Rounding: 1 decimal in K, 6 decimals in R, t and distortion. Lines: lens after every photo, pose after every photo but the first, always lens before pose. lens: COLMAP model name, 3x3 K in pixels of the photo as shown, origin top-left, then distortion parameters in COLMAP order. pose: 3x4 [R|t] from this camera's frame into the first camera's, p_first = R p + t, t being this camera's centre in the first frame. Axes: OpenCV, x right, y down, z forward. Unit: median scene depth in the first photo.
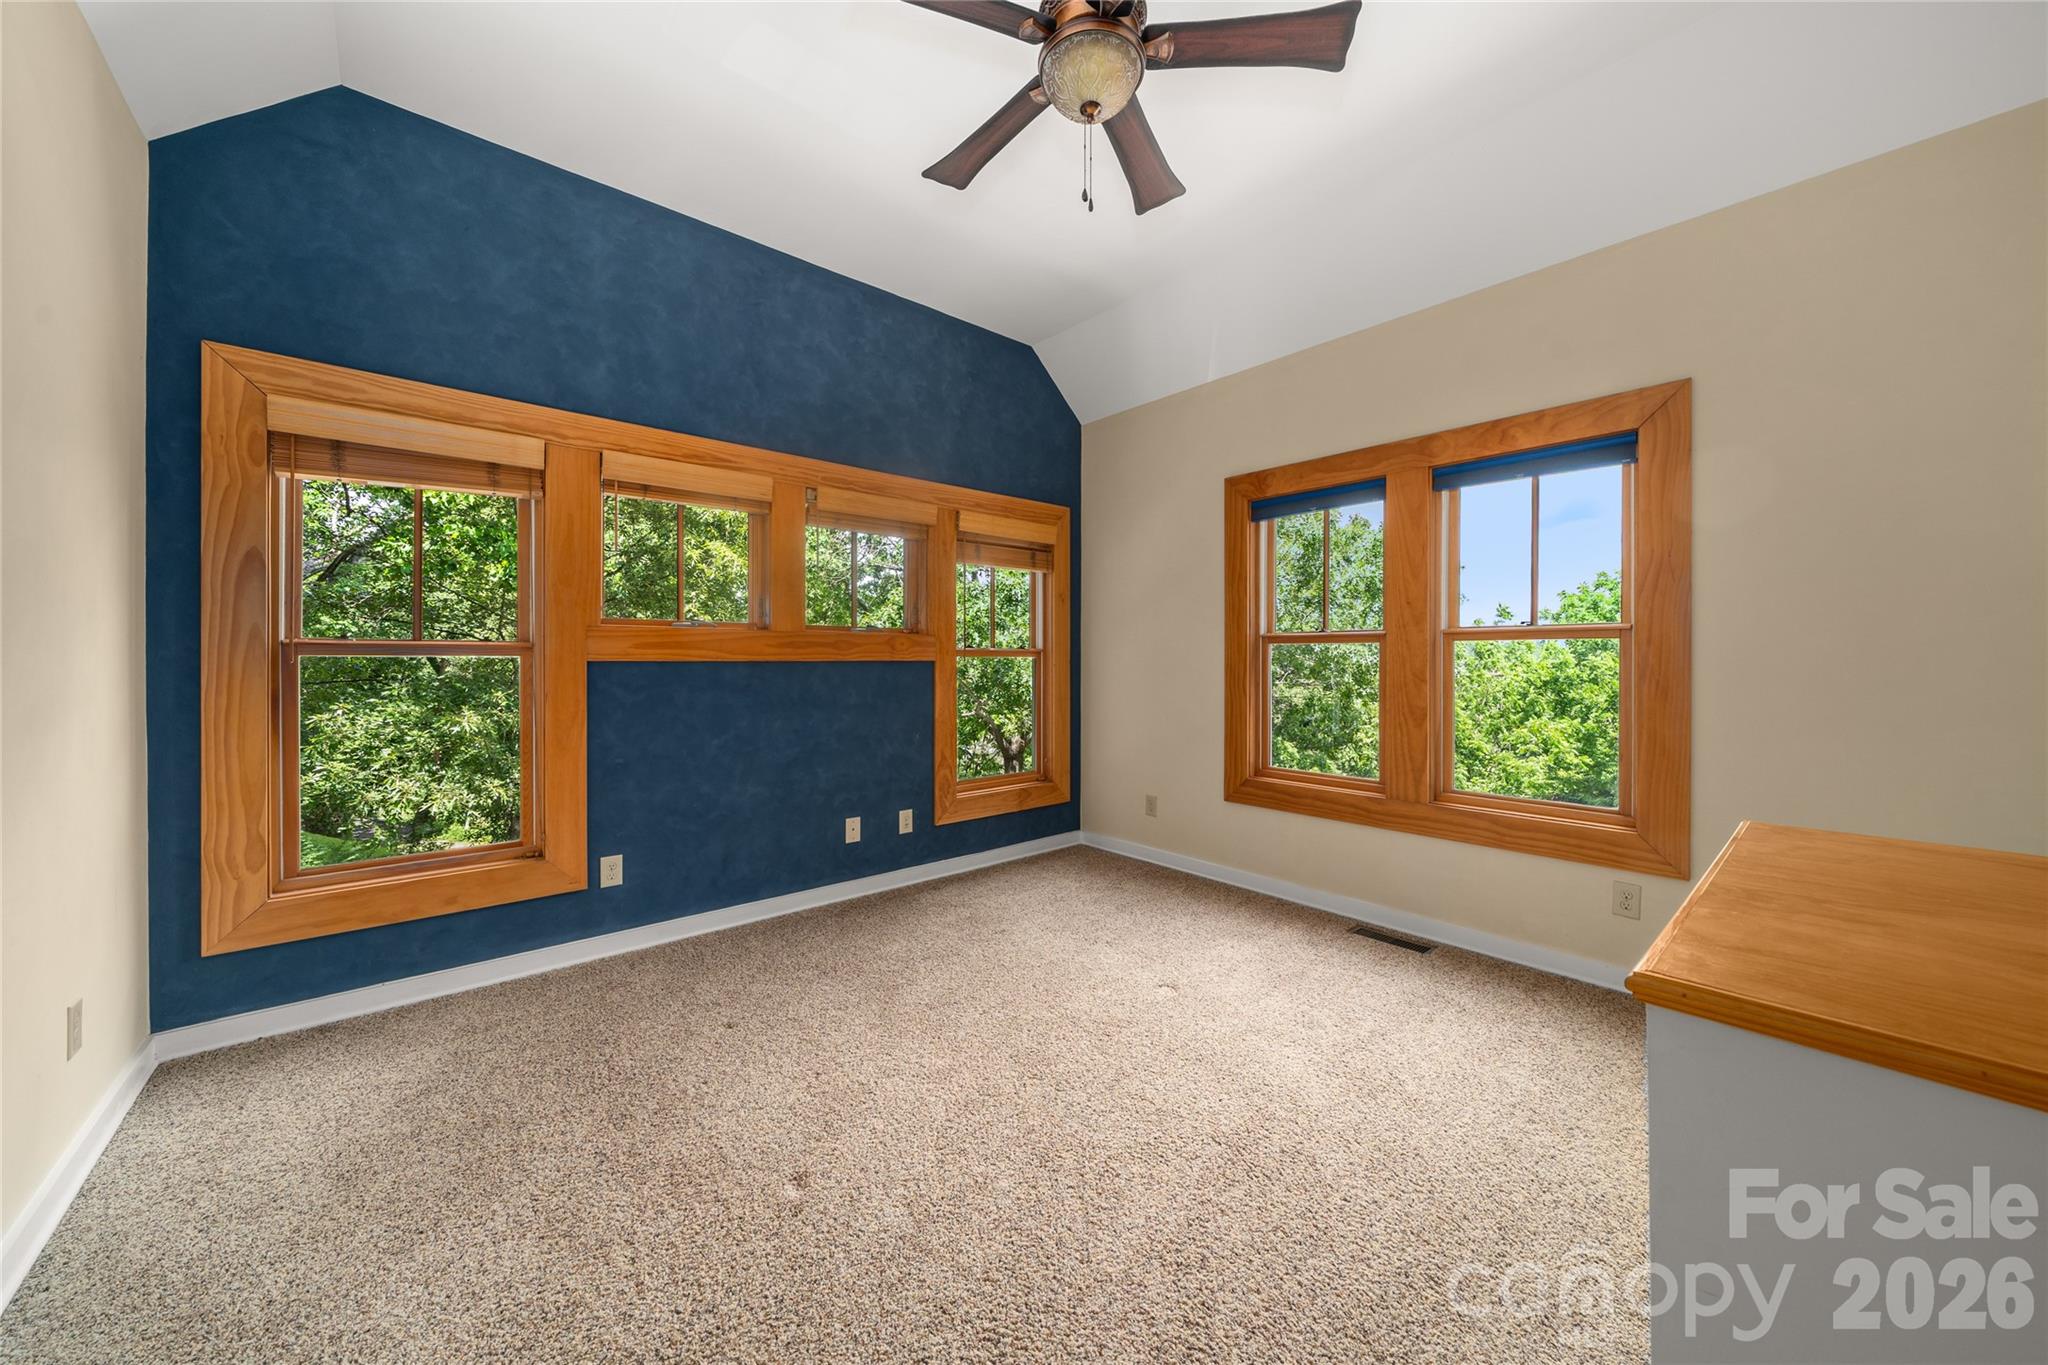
lens RADIAL K [[716.6, 0, 1027.1], [0, 716.6, 662.1], [0, 0, 1]] dist [-0.006508, -0.000161]
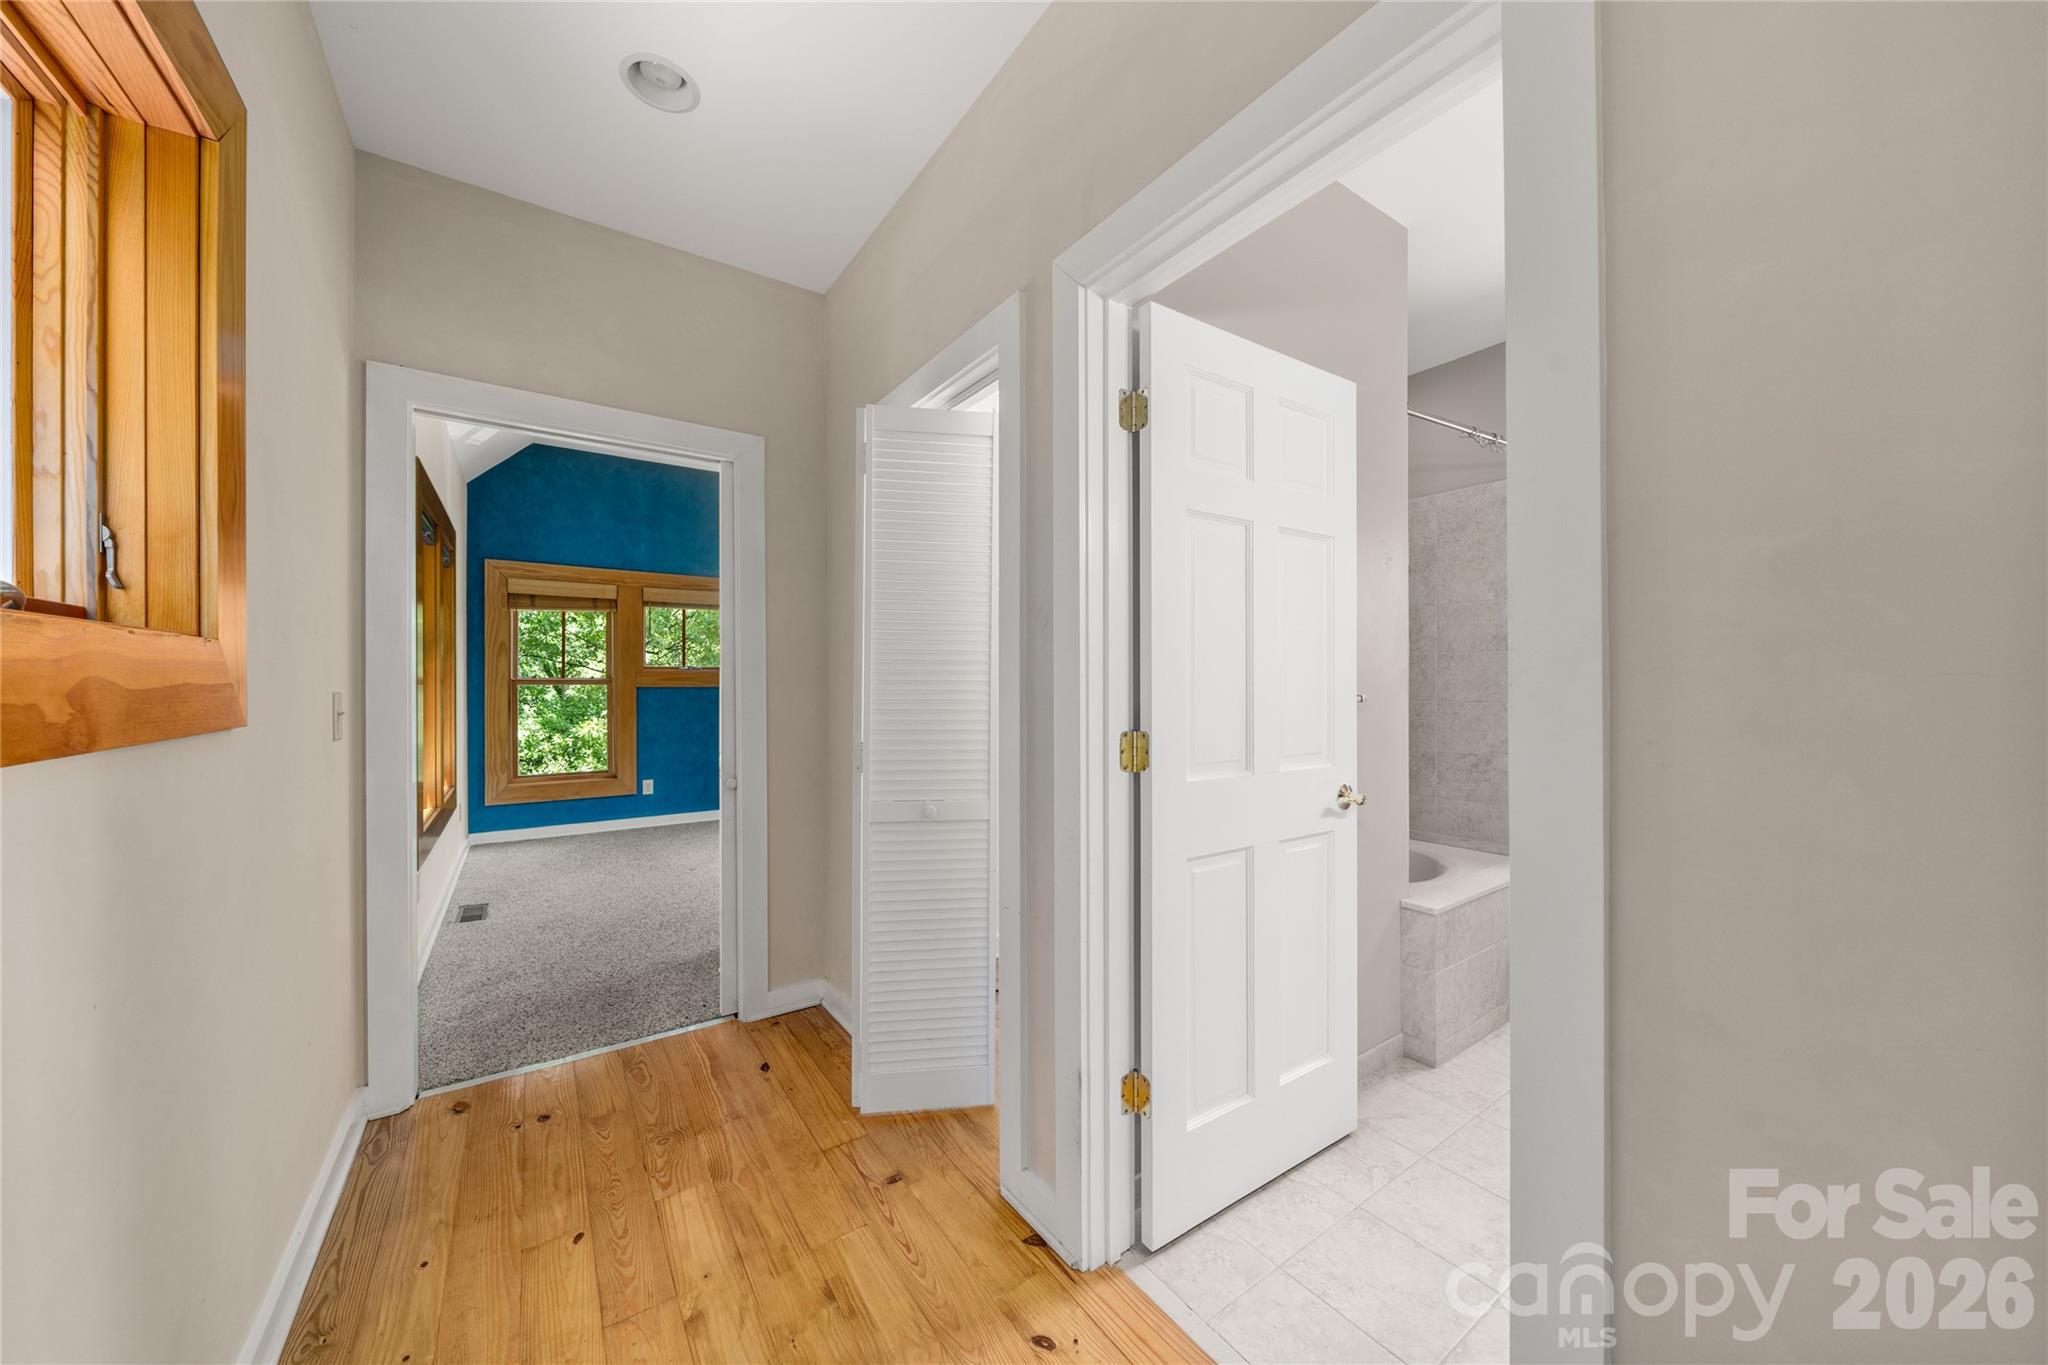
lens RADIAL K [[716.6, 0, 1030.0], [0, 716.6, 689.1], [0, 0, 1]] dist [-0.006508, -0.000161]
pose [[0.992442, 0.003180, -0.122676, 0.957551], [-0.002295, 0.999970, 0.007355, -0.017038], [0.122695, -0.007018, 0.992420, -1.147902]]
